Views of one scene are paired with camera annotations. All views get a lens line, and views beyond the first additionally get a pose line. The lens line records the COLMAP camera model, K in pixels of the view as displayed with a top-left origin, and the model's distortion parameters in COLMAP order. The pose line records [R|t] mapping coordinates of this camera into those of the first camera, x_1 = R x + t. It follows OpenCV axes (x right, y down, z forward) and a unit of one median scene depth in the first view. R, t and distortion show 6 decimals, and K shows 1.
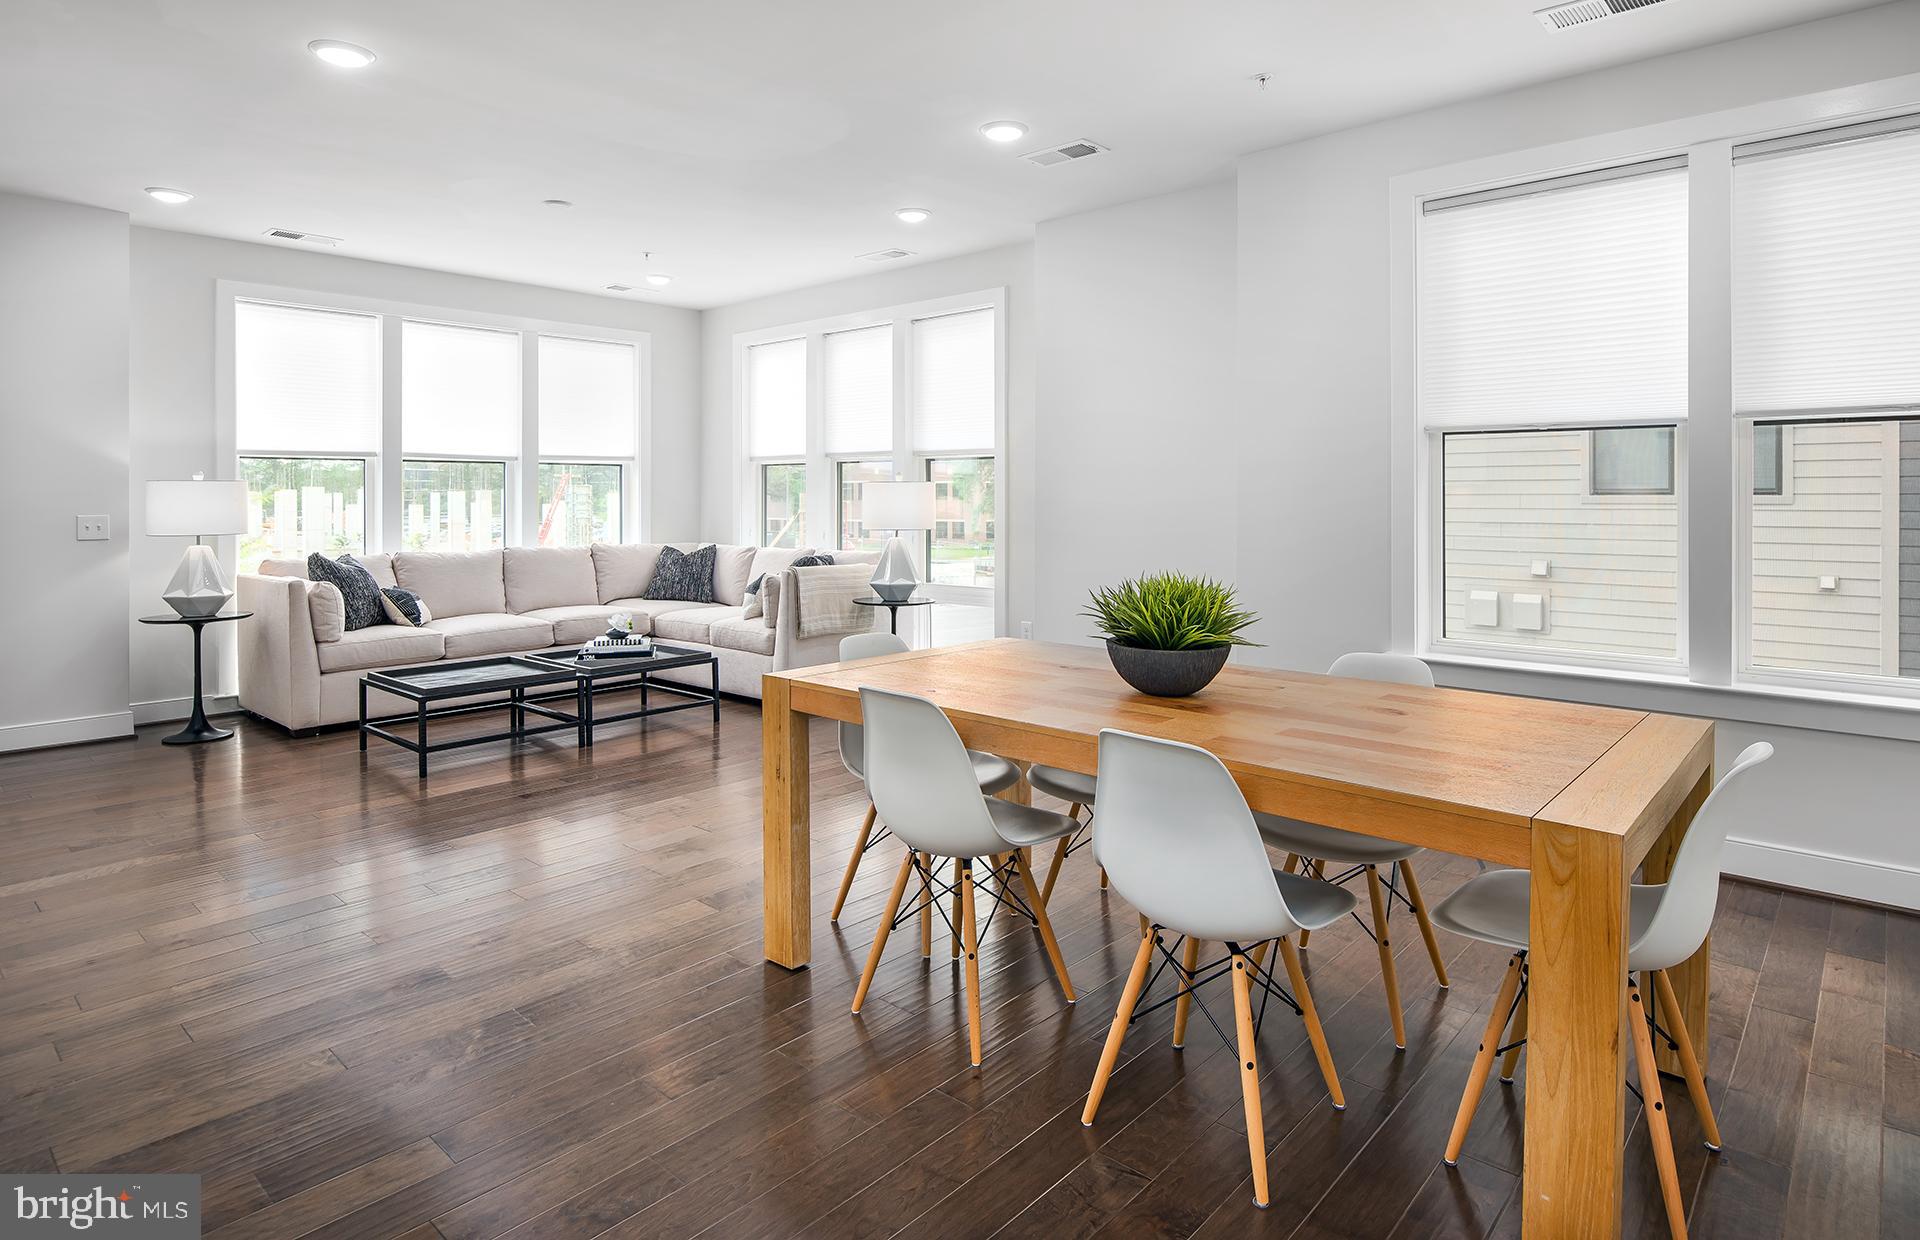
lens RADIAL K [[1036.0, 0, 954.8], [0, 1036.0, 478.2], [0, 0, 1]] dist [-0.003137, -0.003766]
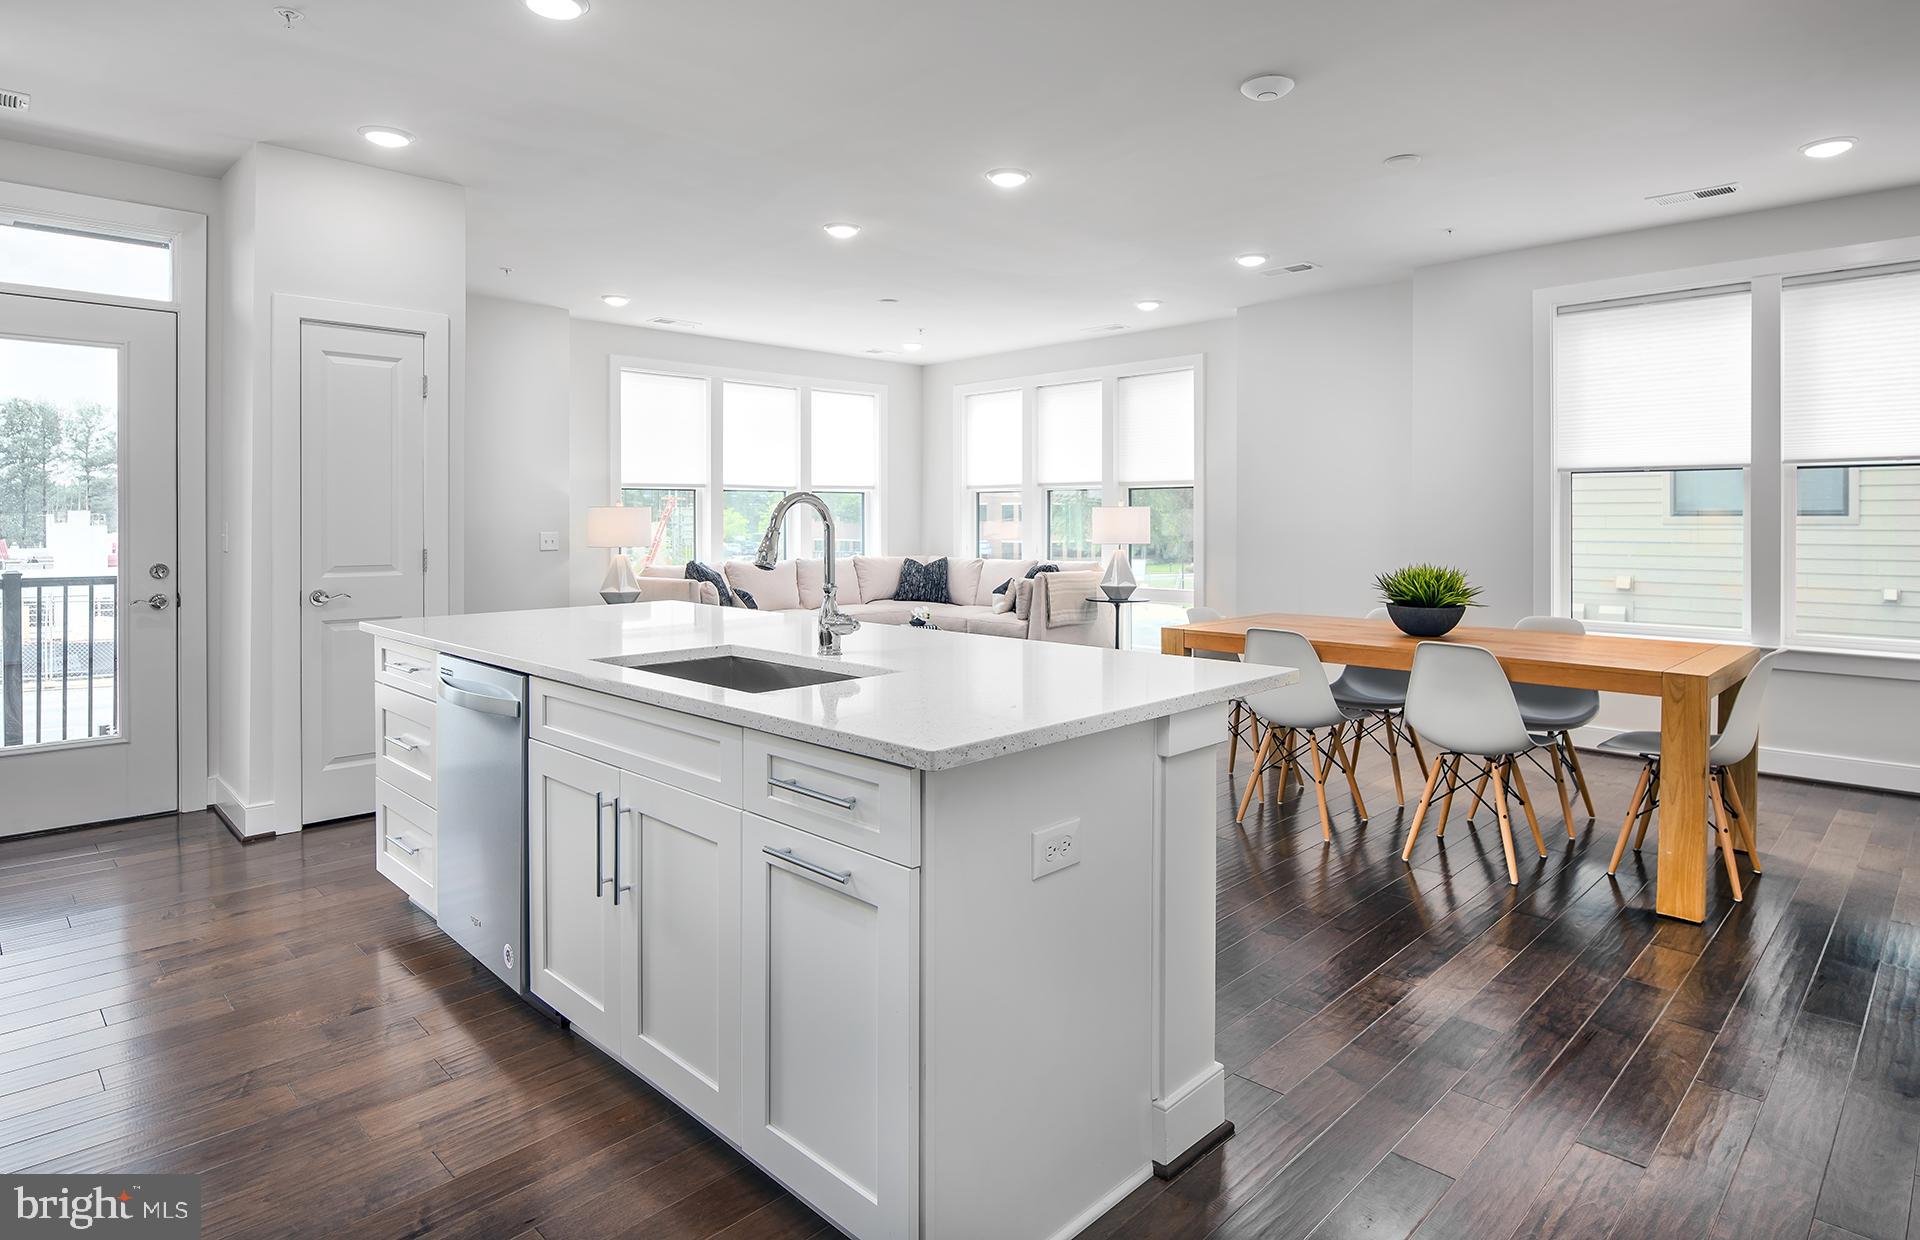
lens RADIAL K [[1036.0, 0, 957.7], [0, 1036.0, 505.0], [0, 0, 1]] dist [-0.003137, -0.003766]
pose [[0.998776, -0.001277, -0.049439, -0.193785], [0.001516, 0.999987, 0.004806, -0.005111], [0.049432, -0.004875, 0.998766, -0.294276]]
